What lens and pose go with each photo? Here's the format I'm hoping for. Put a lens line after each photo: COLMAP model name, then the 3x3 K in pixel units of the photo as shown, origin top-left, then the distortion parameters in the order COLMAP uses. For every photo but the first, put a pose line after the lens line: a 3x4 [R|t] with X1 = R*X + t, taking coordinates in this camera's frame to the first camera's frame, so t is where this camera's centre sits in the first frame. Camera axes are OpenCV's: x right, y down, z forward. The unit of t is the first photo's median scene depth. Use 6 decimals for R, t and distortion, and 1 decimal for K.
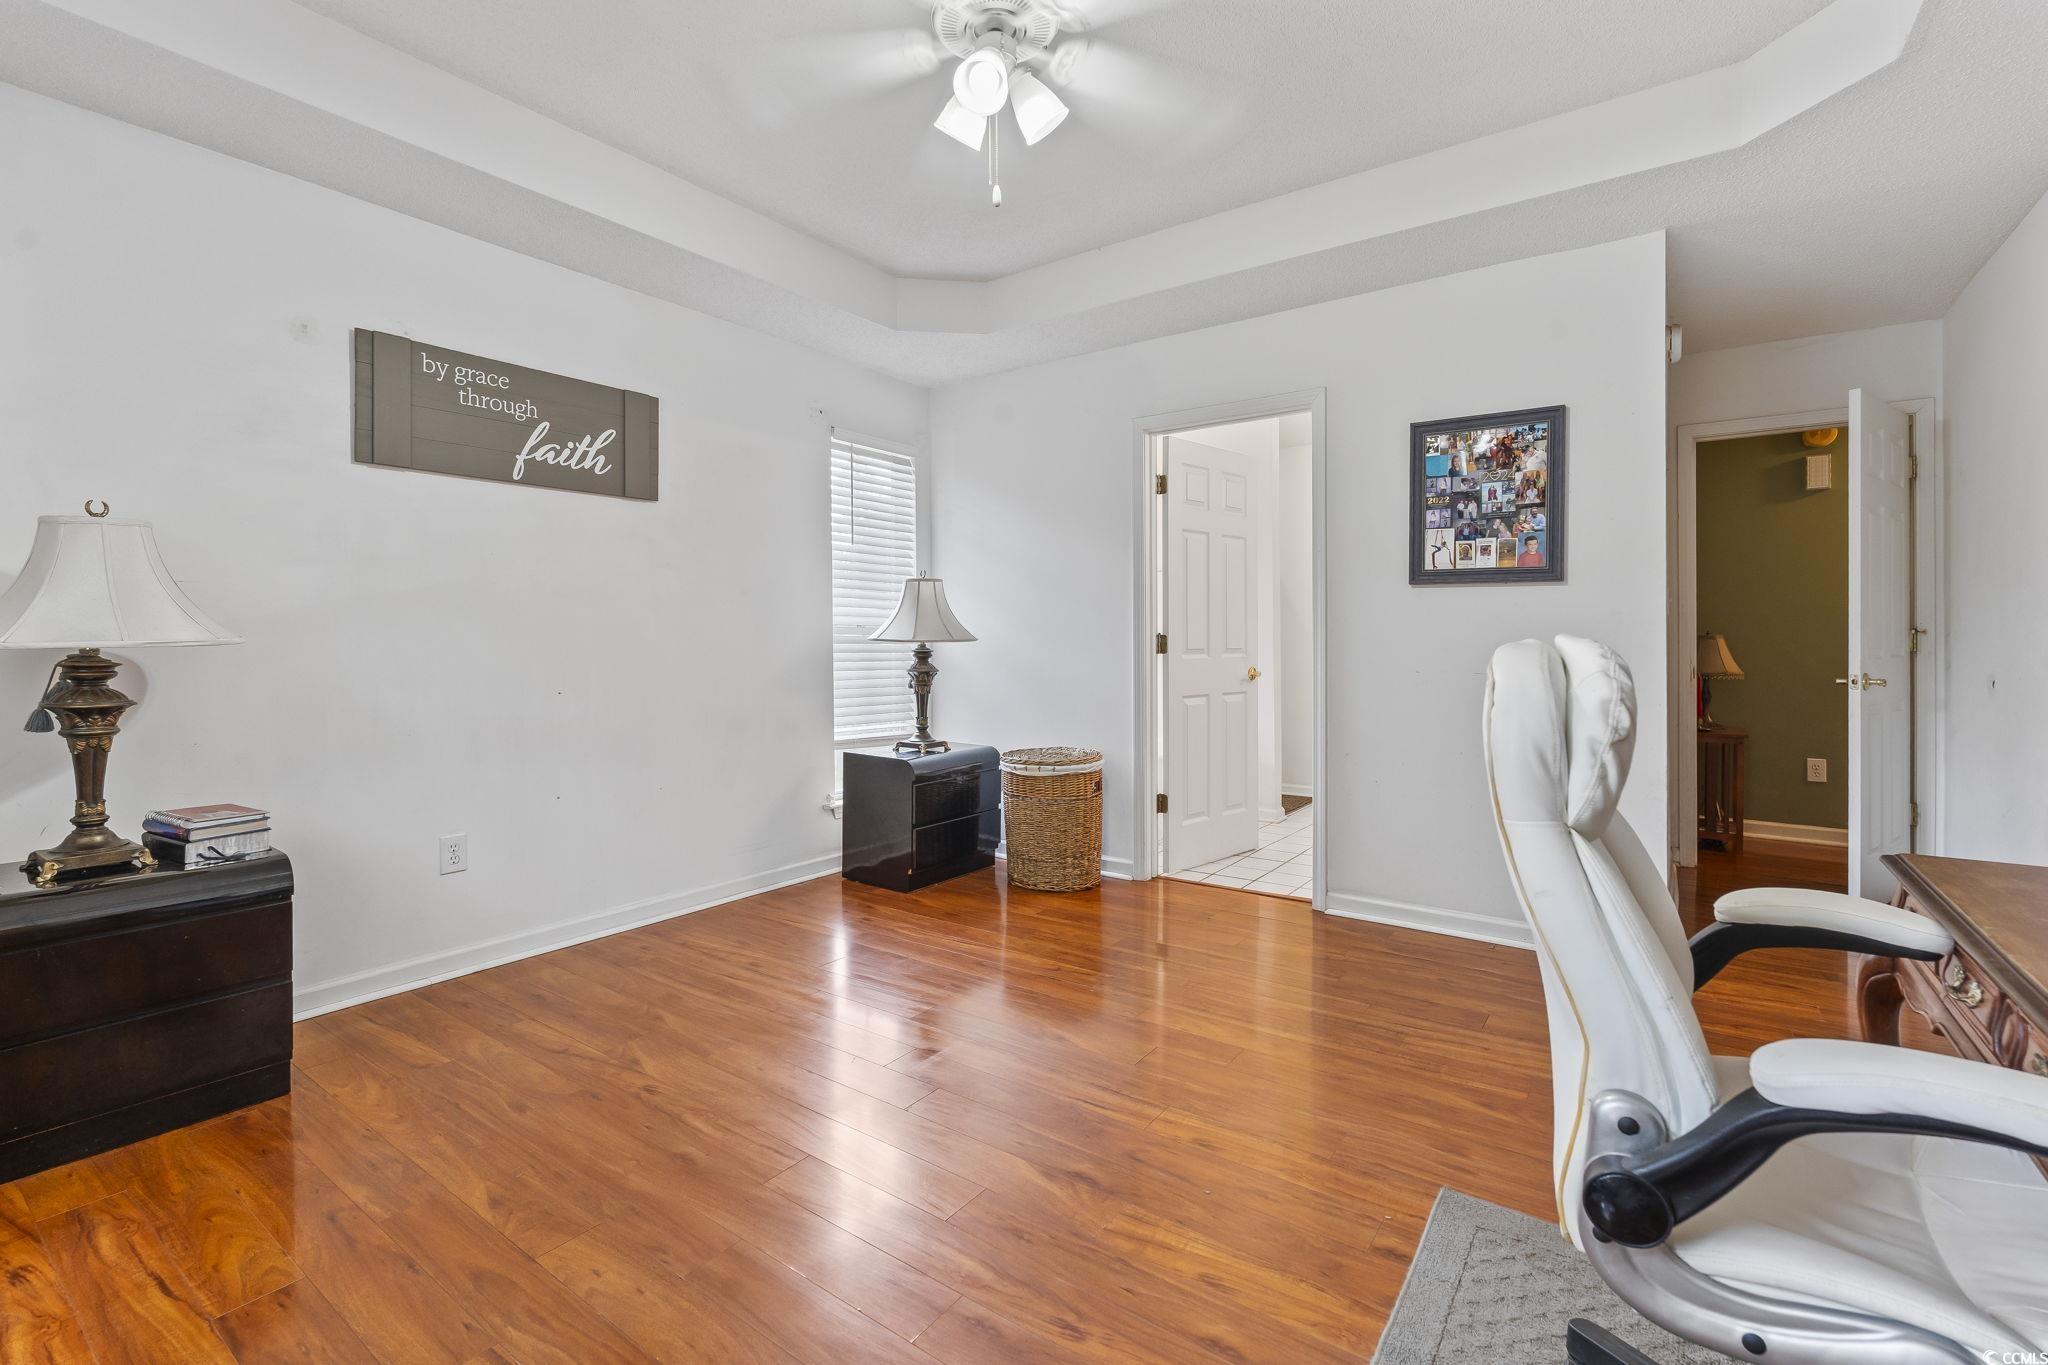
lens RADIAL K [[906.5, 0, 1032.1], [0, 906.5, 645.4], [0, 0, 1]] dist [-0.004919, -0.000513]
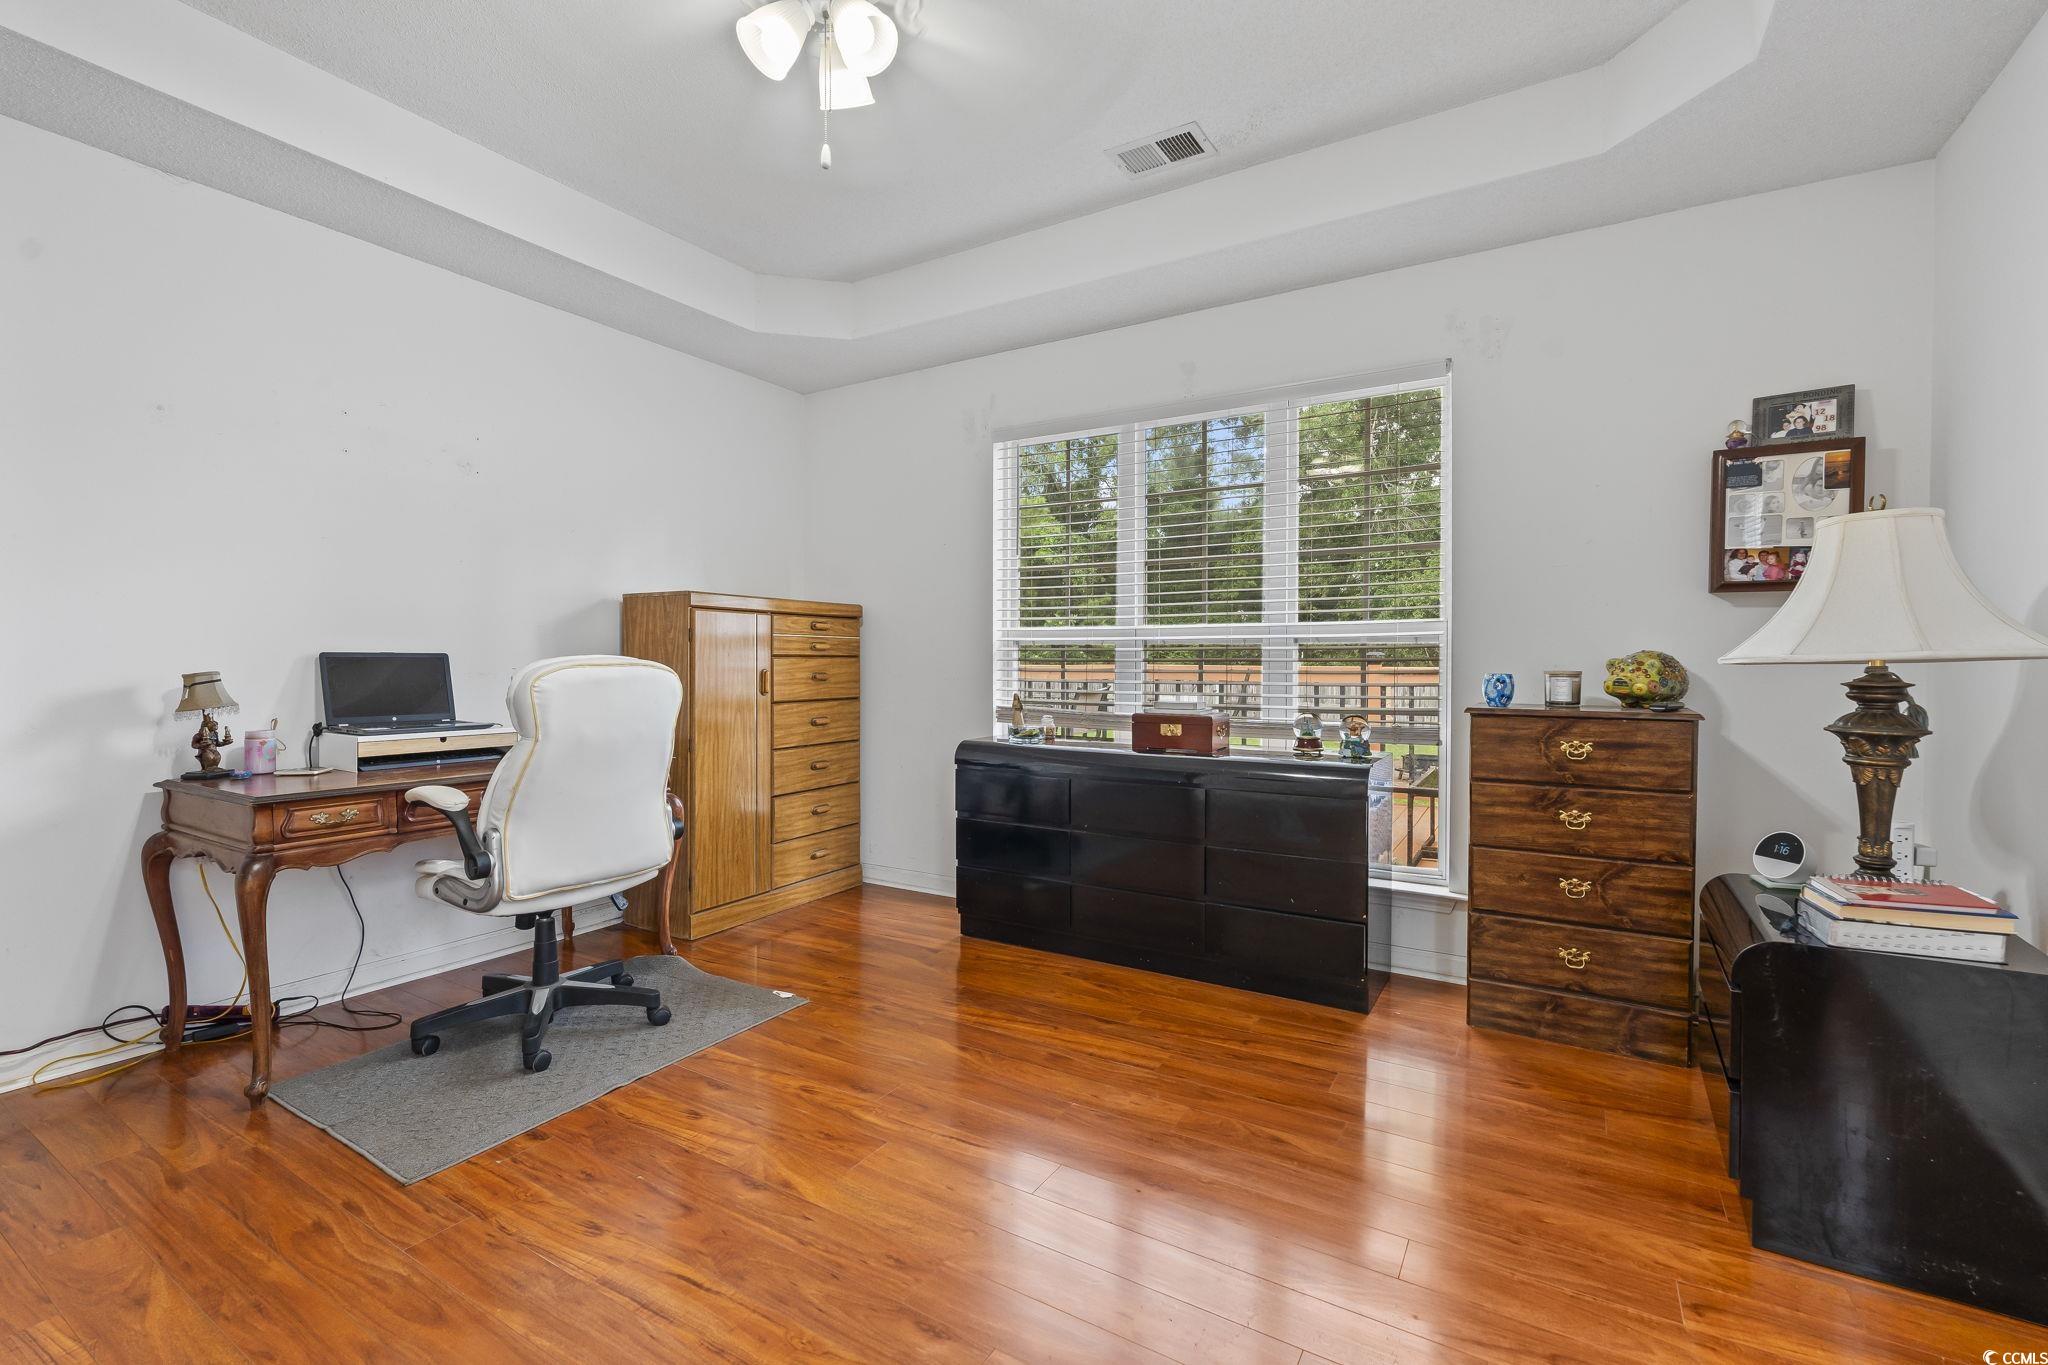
lens RADIAL K [[912.6, 0, 1023.7], [0, 912.6, 656.4], [0, 0, 1]] dist [-0.000939, 0.000348]
pose [[-0.996389, -0.000643, -0.084899, -0.162624], [-0.000268, 0.999990, -0.004438, -0.001034], [0.084901, -0.004399, -0.996380, 2.117890]]
